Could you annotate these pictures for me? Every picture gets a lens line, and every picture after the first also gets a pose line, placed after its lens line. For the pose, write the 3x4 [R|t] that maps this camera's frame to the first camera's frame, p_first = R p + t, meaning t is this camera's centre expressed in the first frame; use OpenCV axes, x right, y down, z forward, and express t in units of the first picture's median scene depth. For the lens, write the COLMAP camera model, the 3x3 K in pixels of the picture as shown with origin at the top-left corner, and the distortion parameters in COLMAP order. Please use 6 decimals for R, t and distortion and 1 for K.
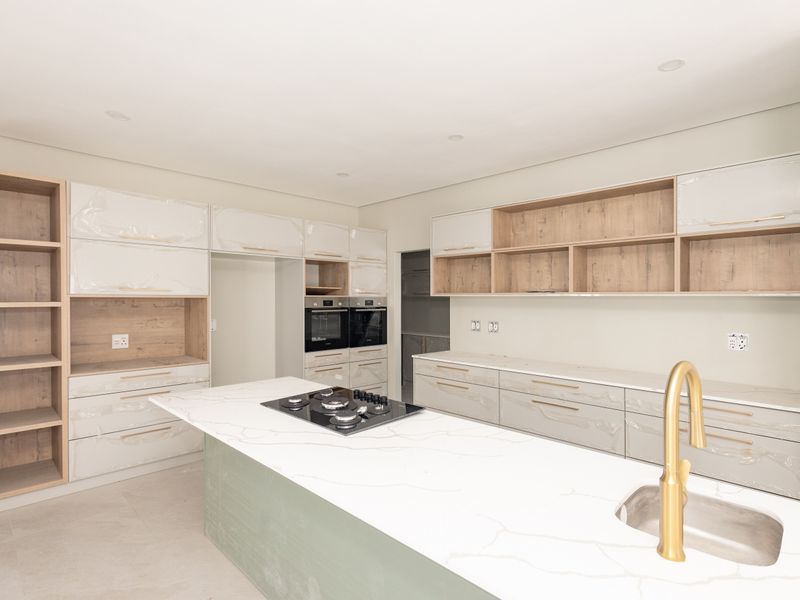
lens RADIAL K [[428.6, 0, 398.3], [0, 428.6, 303.5], [0, 0, 1]] dist [0.014516, 0.000404]
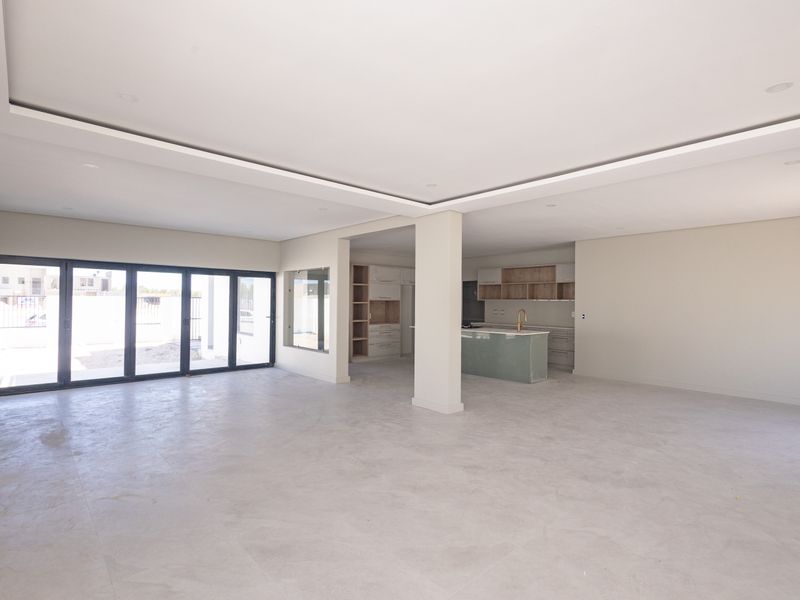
lens RADIAL K [[428.6, 0, 398.3], [0, 428.6, 303.5], [0, 0, 1]] dist [0.014516, 0.000404]
pose [[0.998767, 0.003166, -0.049540, -0.310154], [-0.003371, 0.999986, -0.004054, 0.016413], [0.049526, 0.004216, 0.998764, -1.809205]]
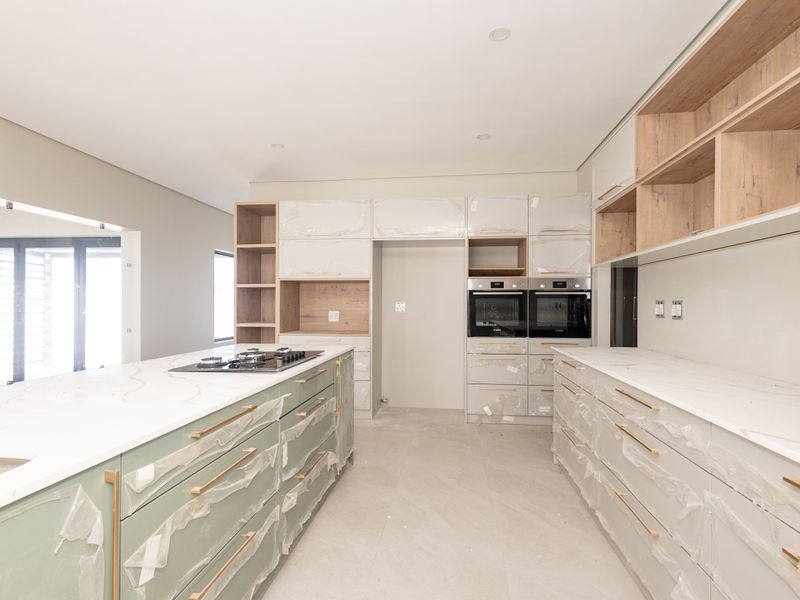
lens RADIAL K [[418.9, 0, 401.5], [0, 418.9, 312.5], [0, 0, 1]] dist [0.003017, 0.000236]
pose [[0.620653, 0.012073, -0.783993, 0.493871], [-0.009883, 0.999922, 0.007574, 0.064353], [0.784023, 0.003047, 0.620724, 0.362692]]
